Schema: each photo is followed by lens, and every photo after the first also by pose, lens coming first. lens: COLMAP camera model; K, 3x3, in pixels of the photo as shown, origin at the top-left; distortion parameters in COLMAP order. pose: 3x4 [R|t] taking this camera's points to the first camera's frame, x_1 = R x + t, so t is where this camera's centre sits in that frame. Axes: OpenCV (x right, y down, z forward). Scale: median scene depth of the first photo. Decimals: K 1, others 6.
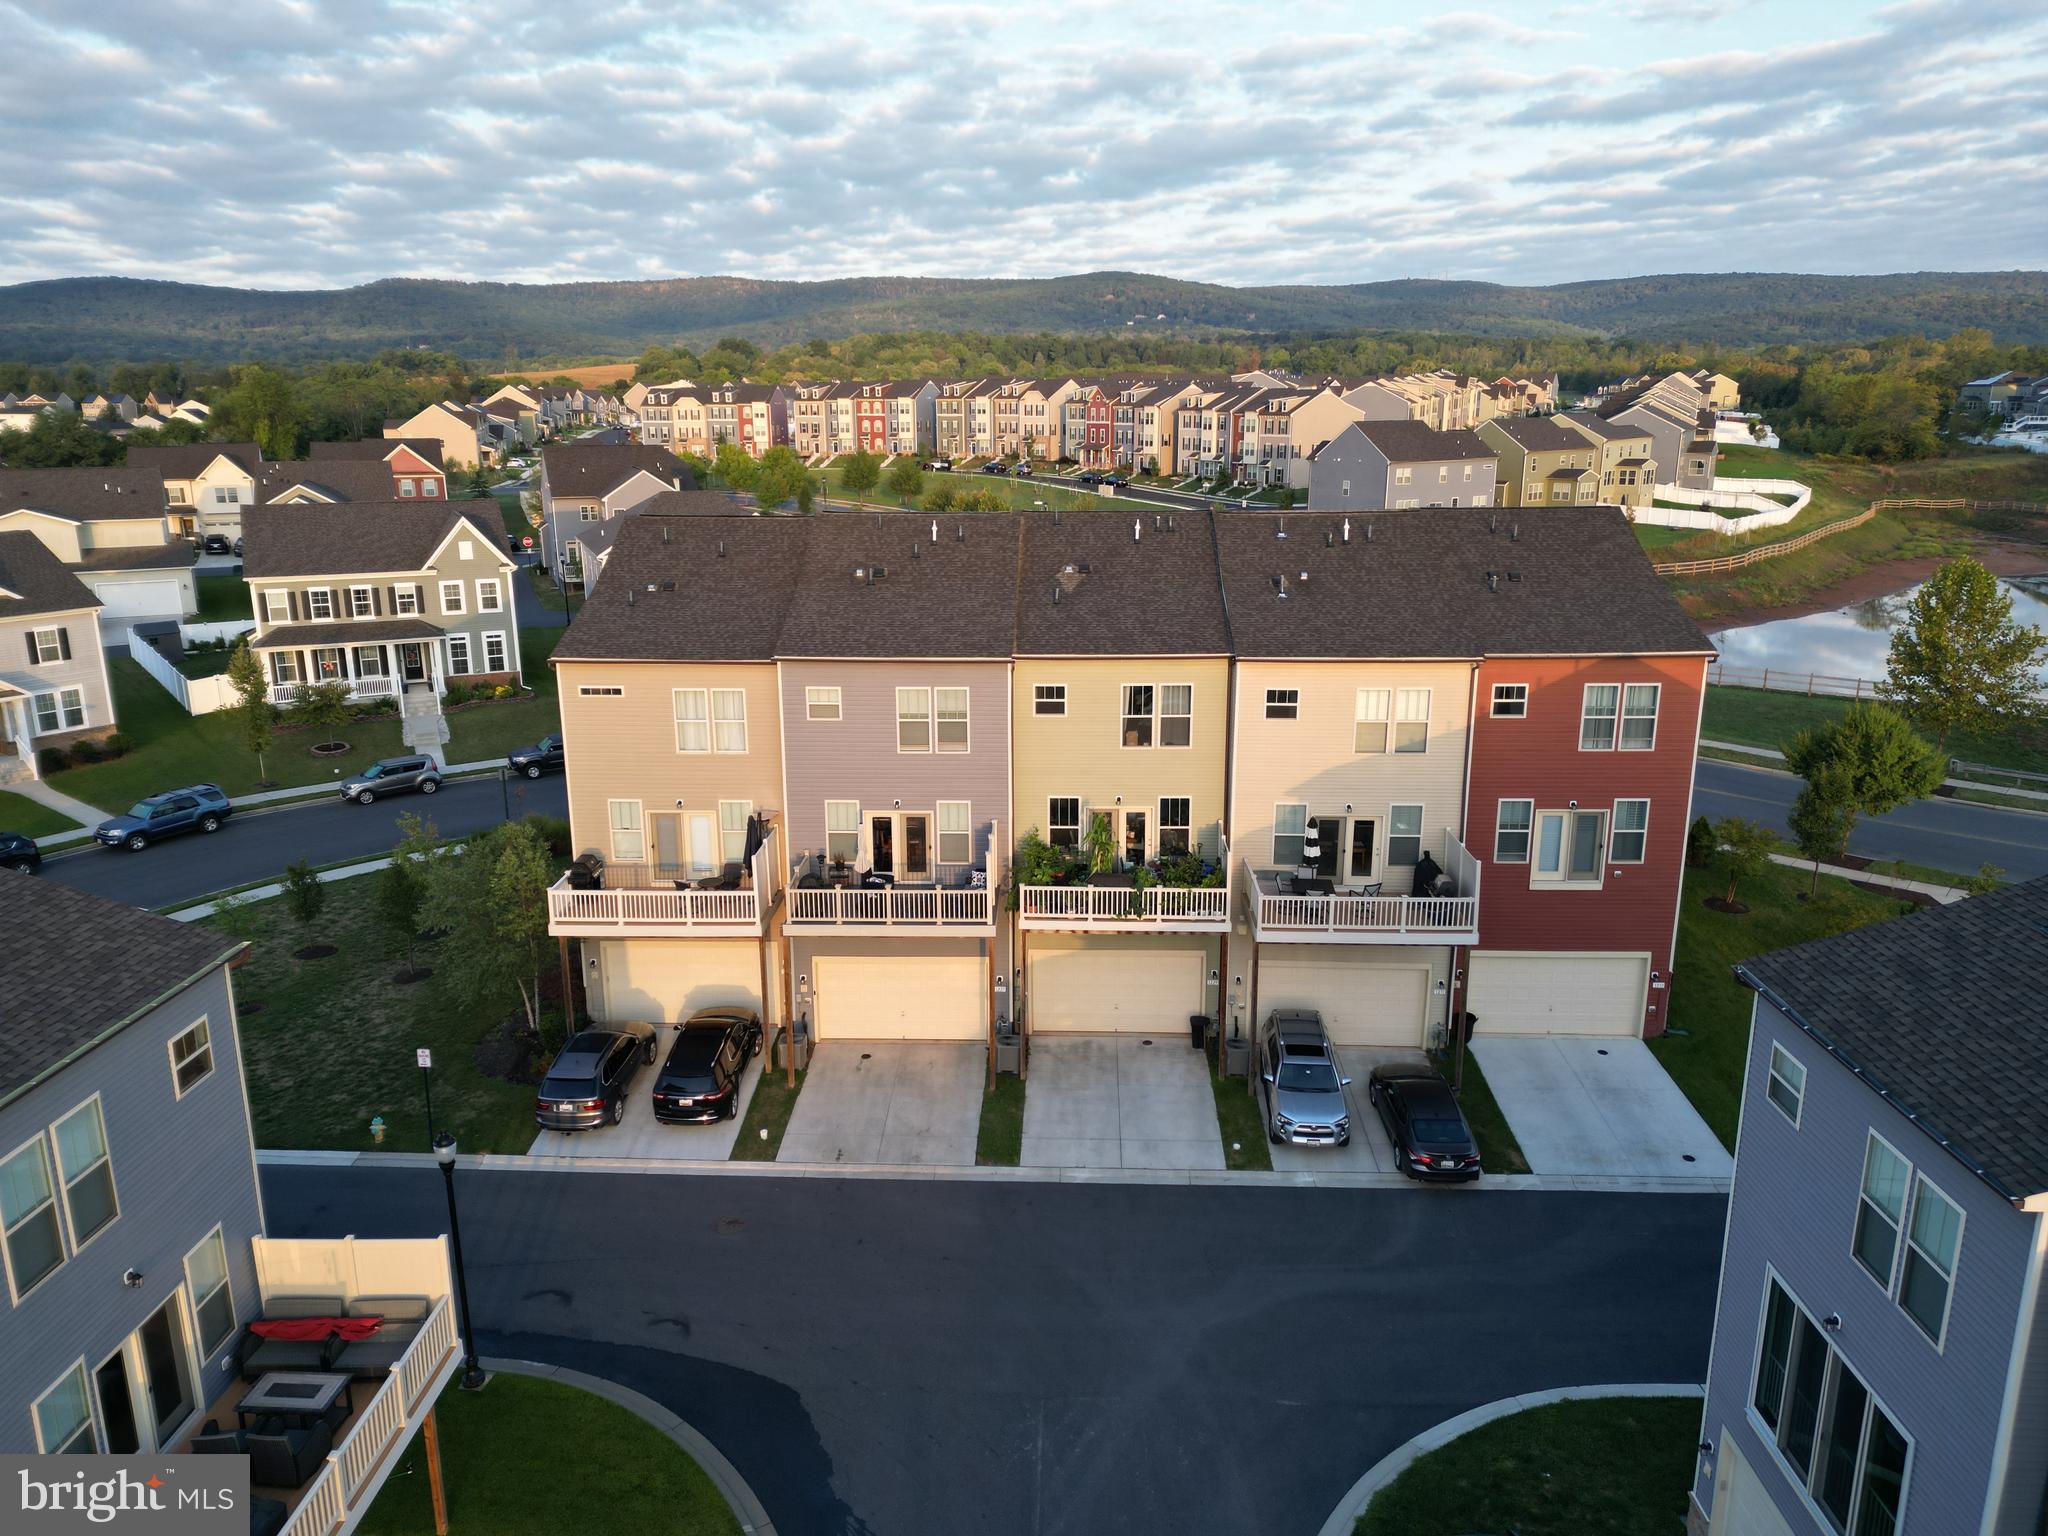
lens RADIAL K [[1410.2, 0, 1025.5], [0, 1410.2, 773.5], [0, 0, 1]] dist [0.105635, -0.145357]
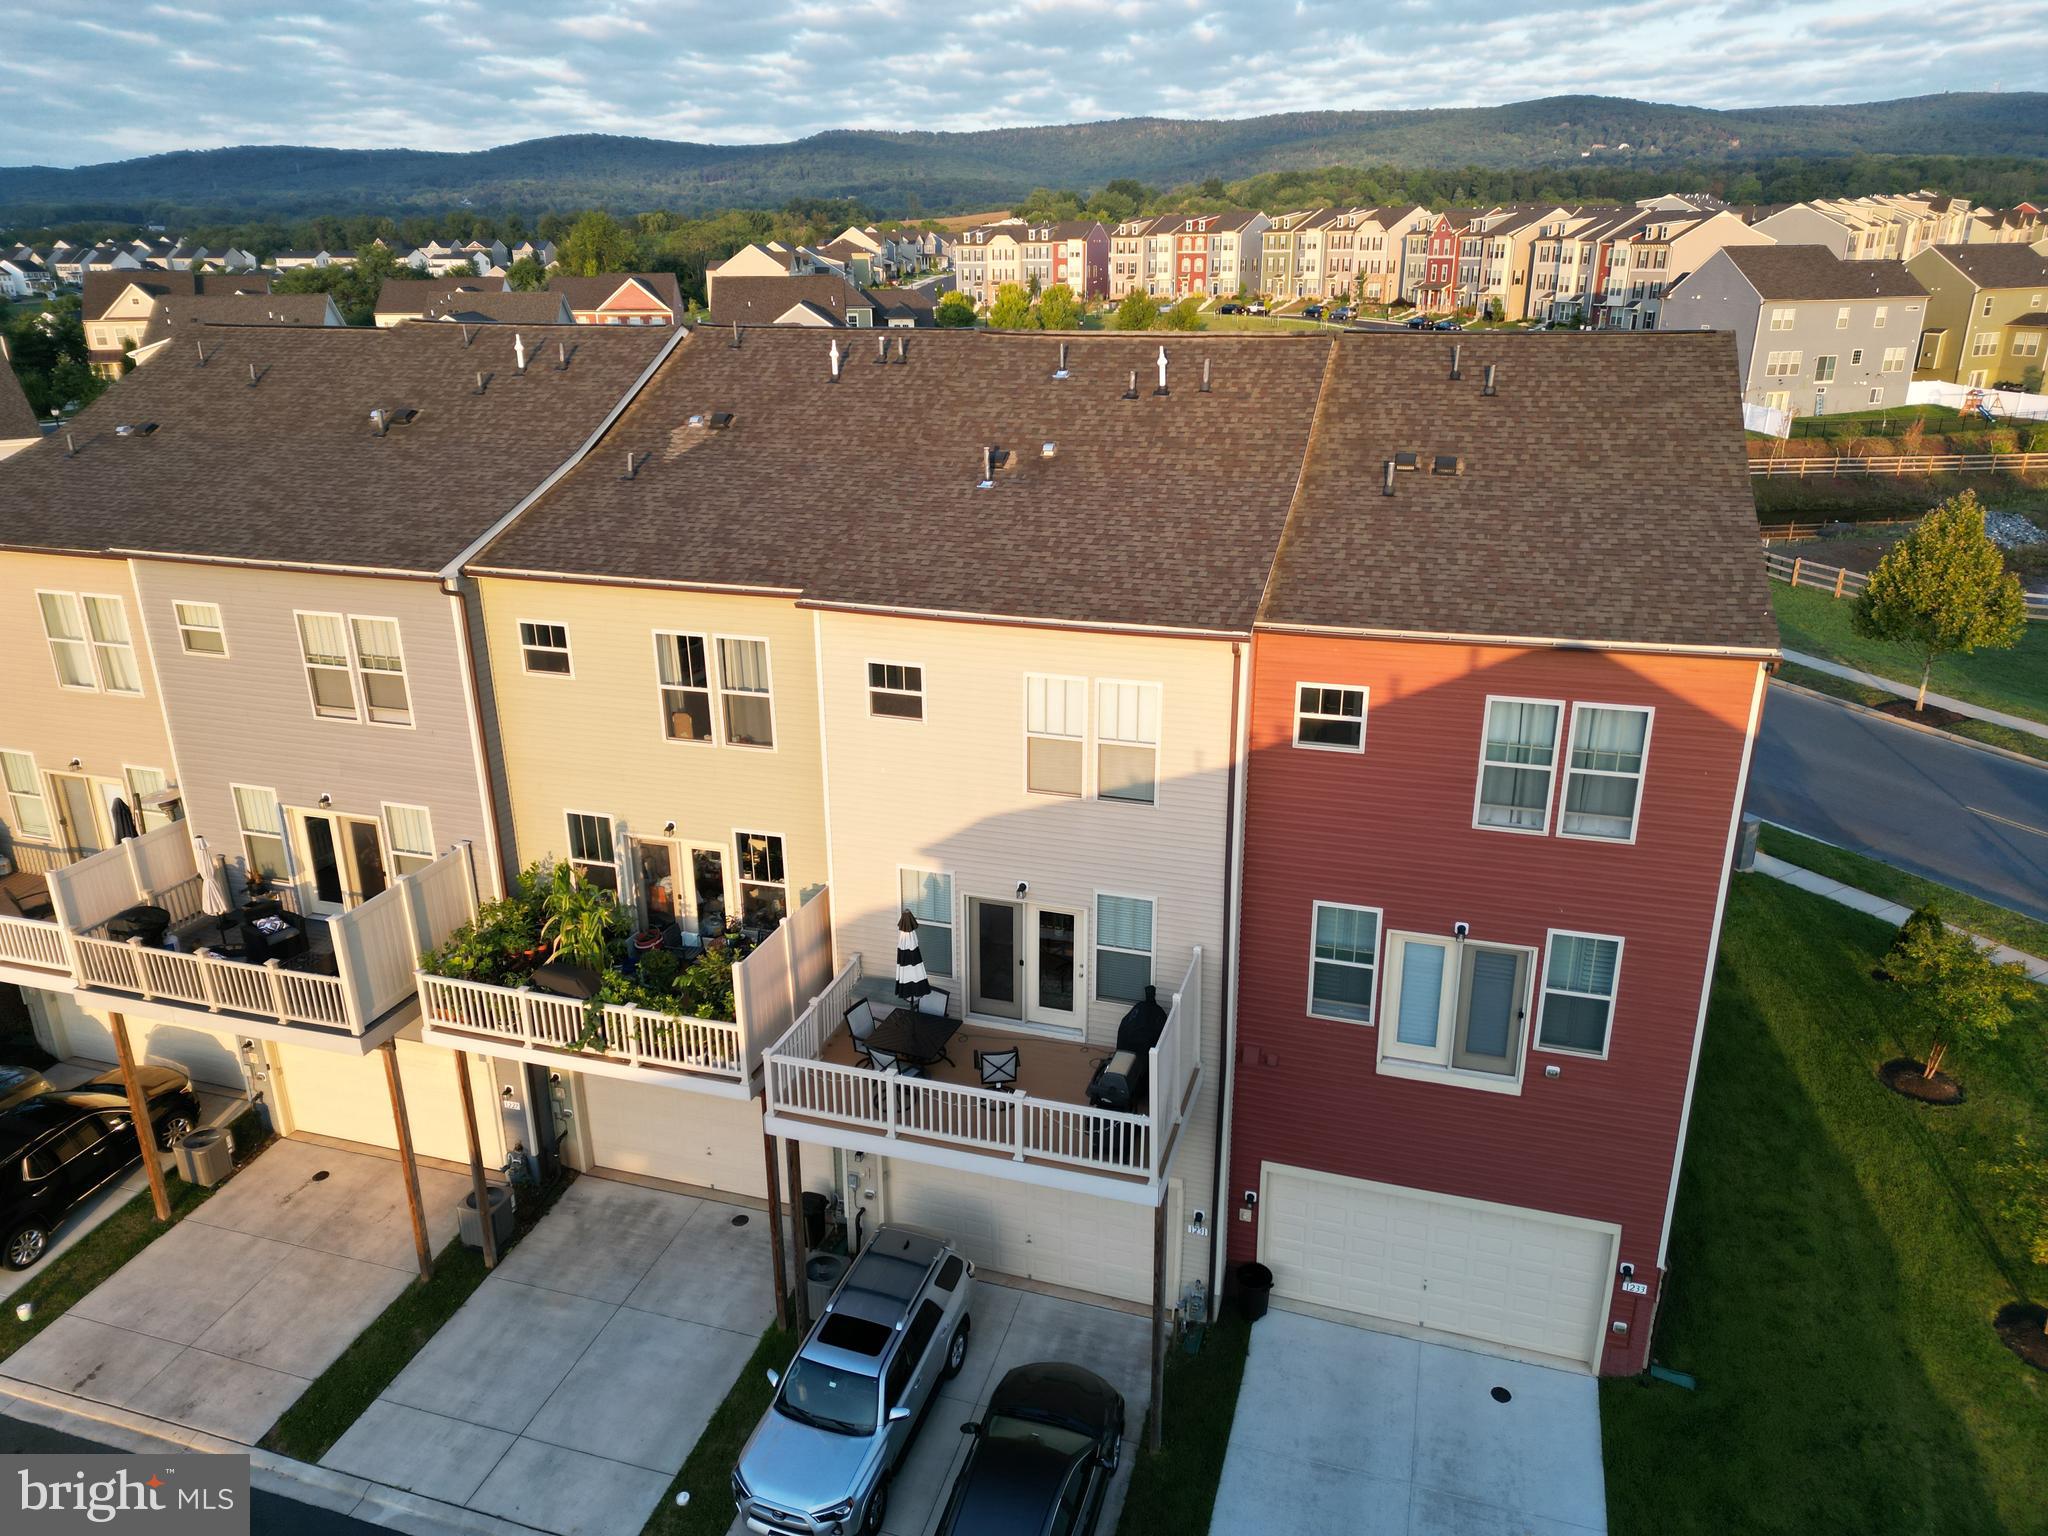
lens RADIAL K [[1412.0, 0, 1033.6], [0, 1412.0, 771.0], [0, 0, 1]] dist [0.079183, -0.067847]
pose [[0.962593, 0.091349, -0.255088, 0.347799], [-0.066938, 0.992446, 0.102809, -0.072536], [0.262553, -0.081888, 0.961437, 0.464749]]
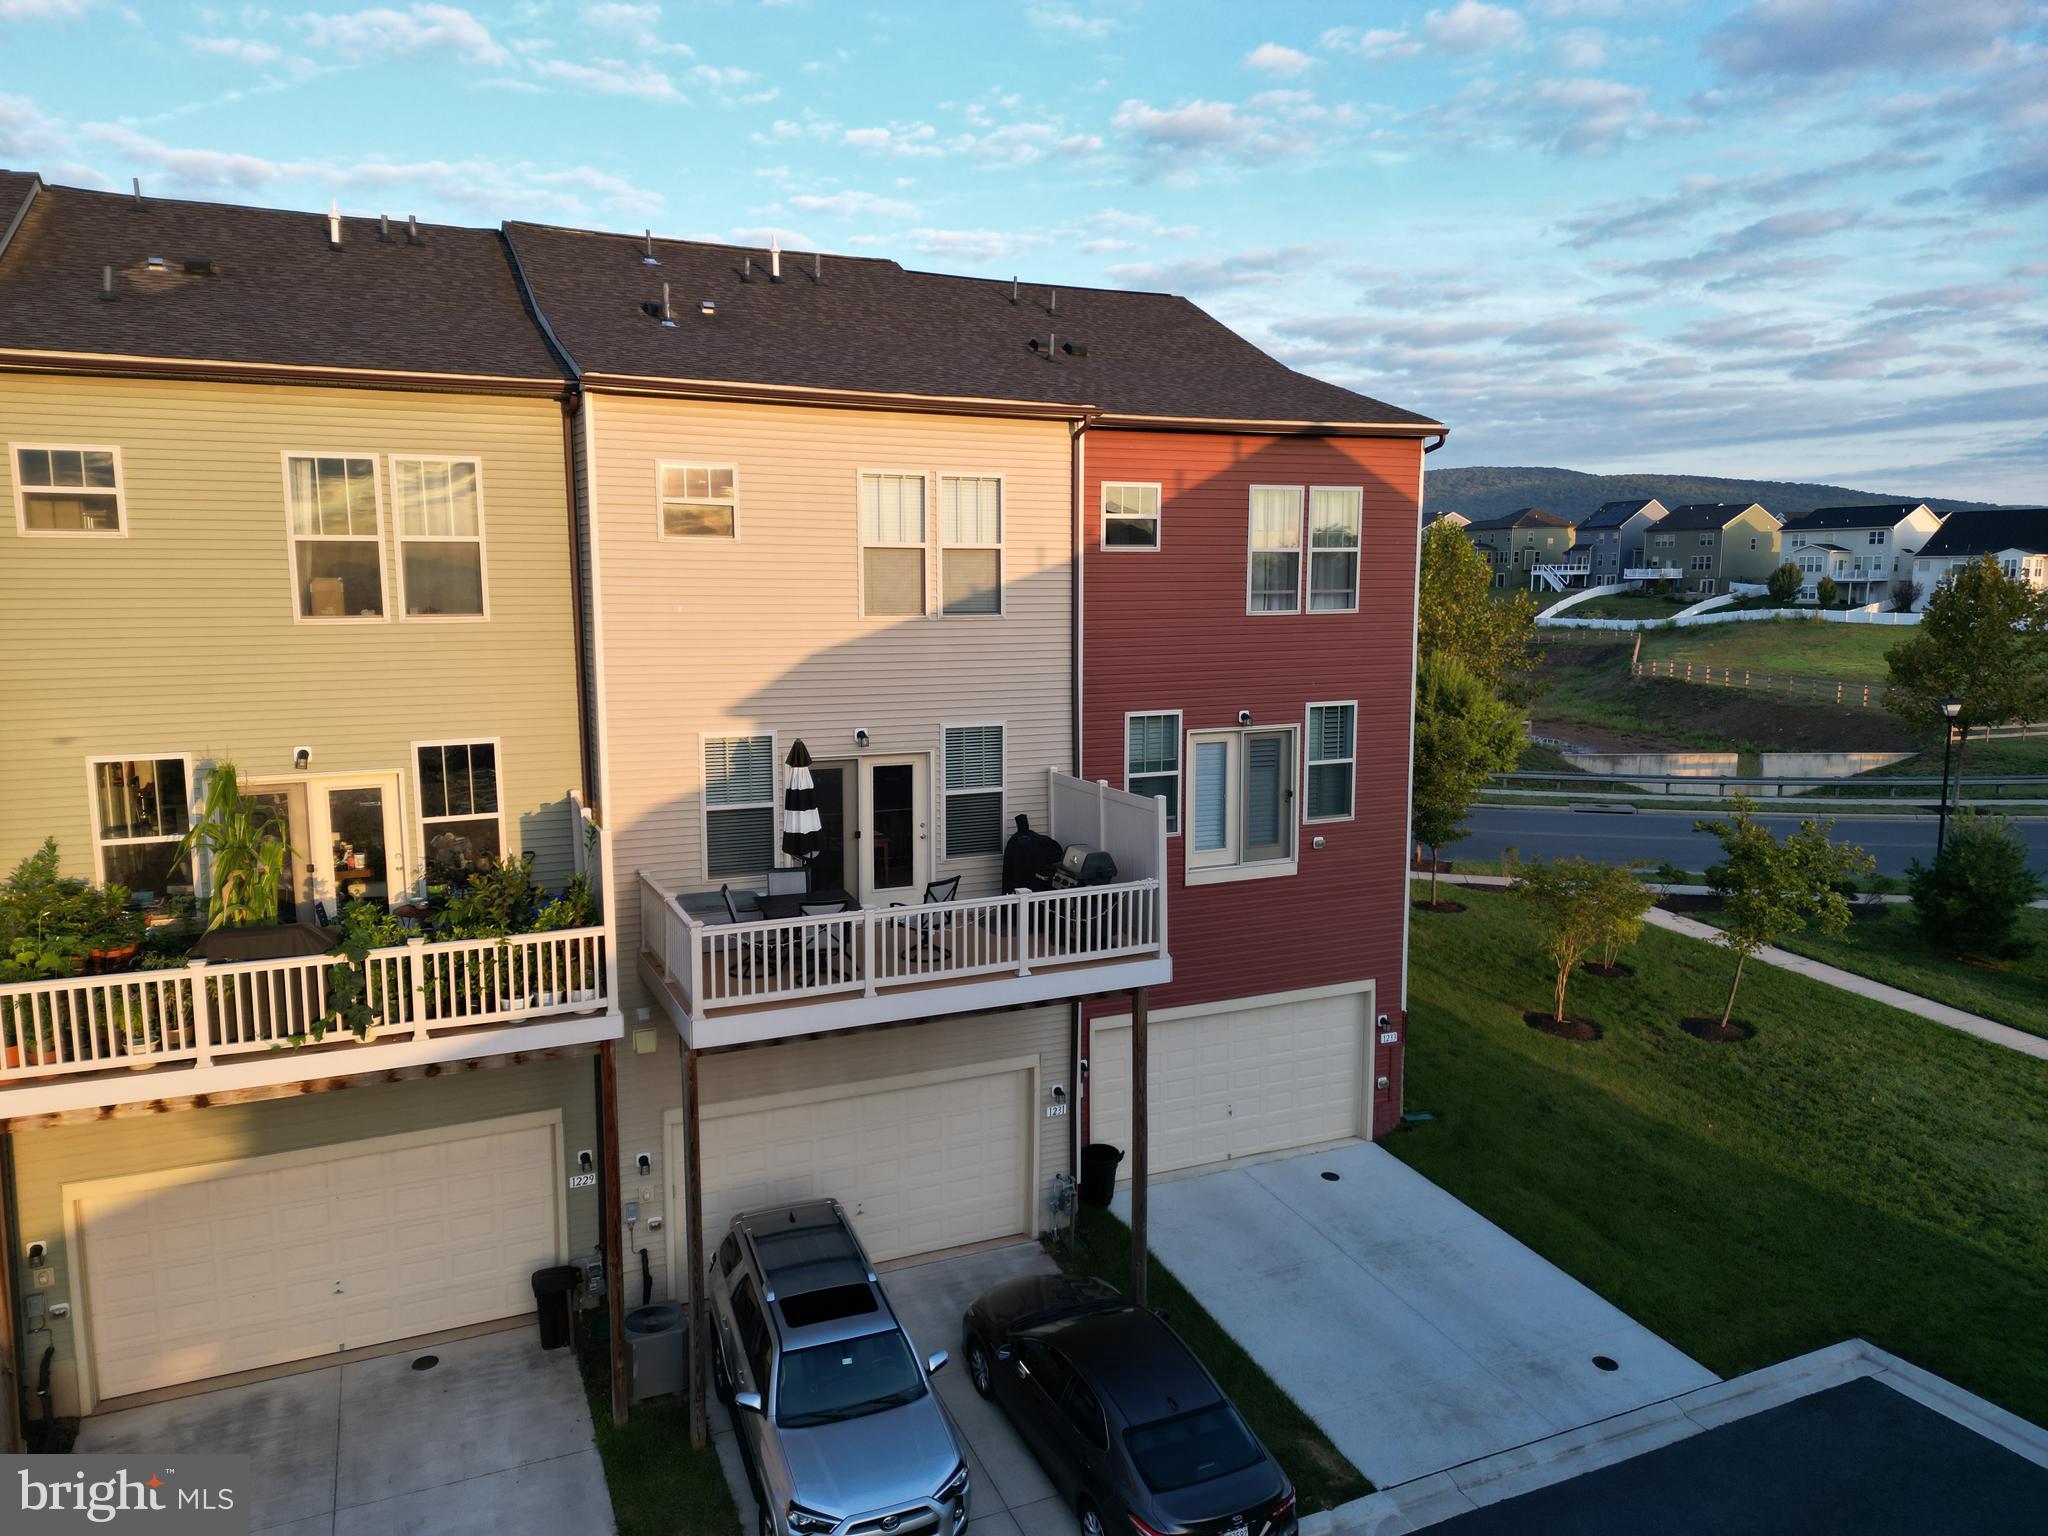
lens RADIAL K [[1410.9, 0, 1024.0], [0, 1410.9, 768.0], [0, 0, 1]] dist [0.121728, -0.140173]
pose [[0.898502, -0.055422, 0.435456, 0.069921], [0.109918, 0.988800, -0.100954, 0.082675], [-0.424984, 0.138572, 0.894531, 0.536291]]
